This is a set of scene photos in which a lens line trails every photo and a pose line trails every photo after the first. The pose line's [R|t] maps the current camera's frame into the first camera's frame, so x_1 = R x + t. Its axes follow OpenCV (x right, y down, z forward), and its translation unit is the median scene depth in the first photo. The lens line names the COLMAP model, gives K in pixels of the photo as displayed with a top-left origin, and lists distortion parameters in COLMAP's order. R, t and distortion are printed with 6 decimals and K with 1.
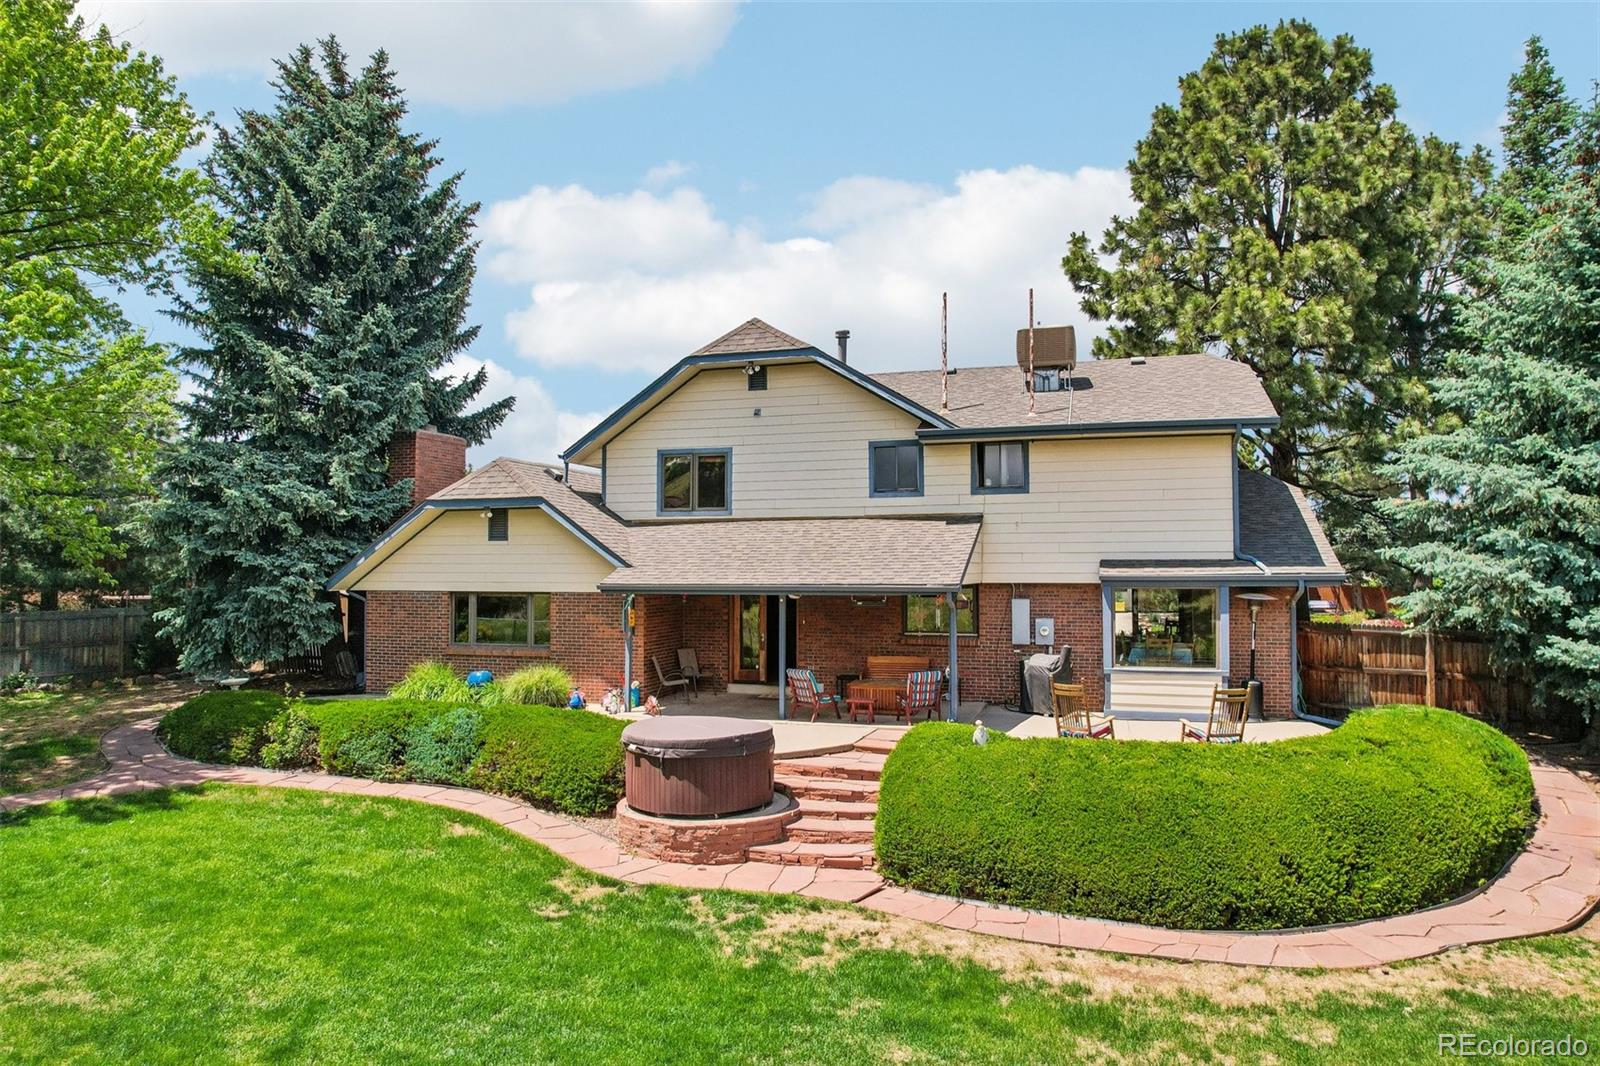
lens RADIAL K [[1044.1, 0, 800.7], [0, 1044.1, 536.3], [0, 0, 1]] dist [-0.035313, 0.007618]
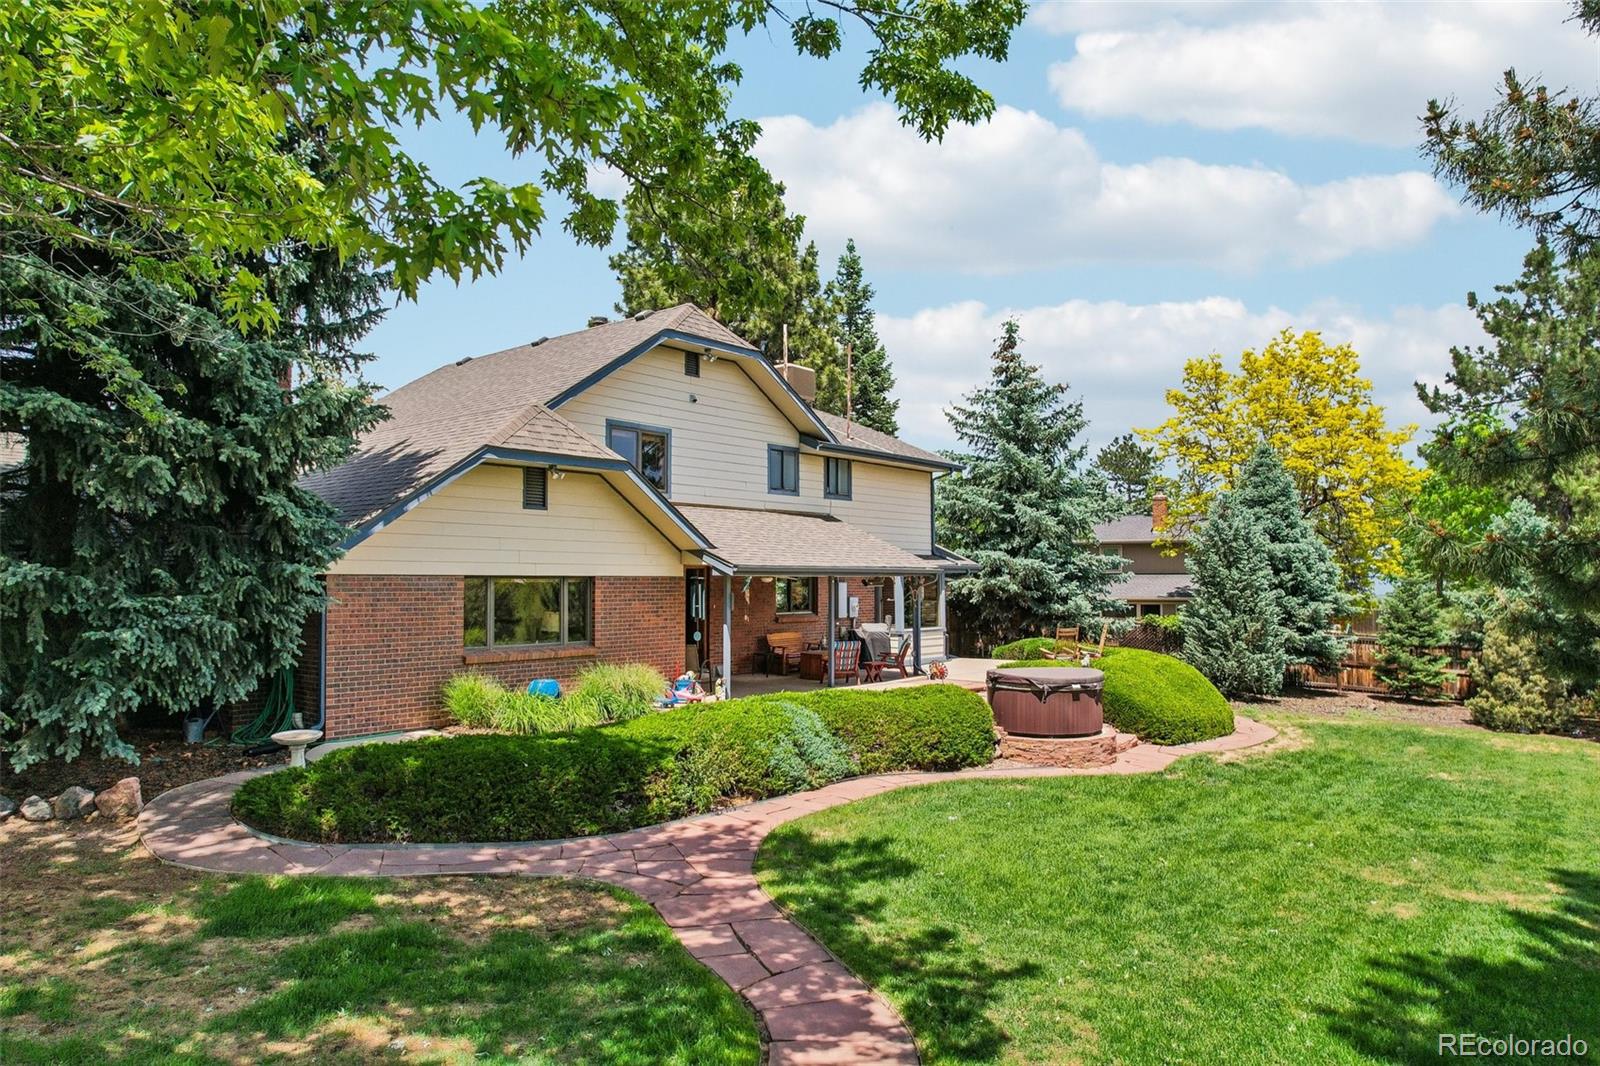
lens RADIAL K [[1044.1, 0, 800.6], [0, 1044.1, 532.9], [0, 0, 1]] dist [-0.035313, 0.007618]
pose [[0.351126, 0.043383, 0.935322, -0.948969], [-0.031958, 0.998899, -0.034335, 0.042347], [-0.935782, -0.017835, 0.352126, 0.552720]]
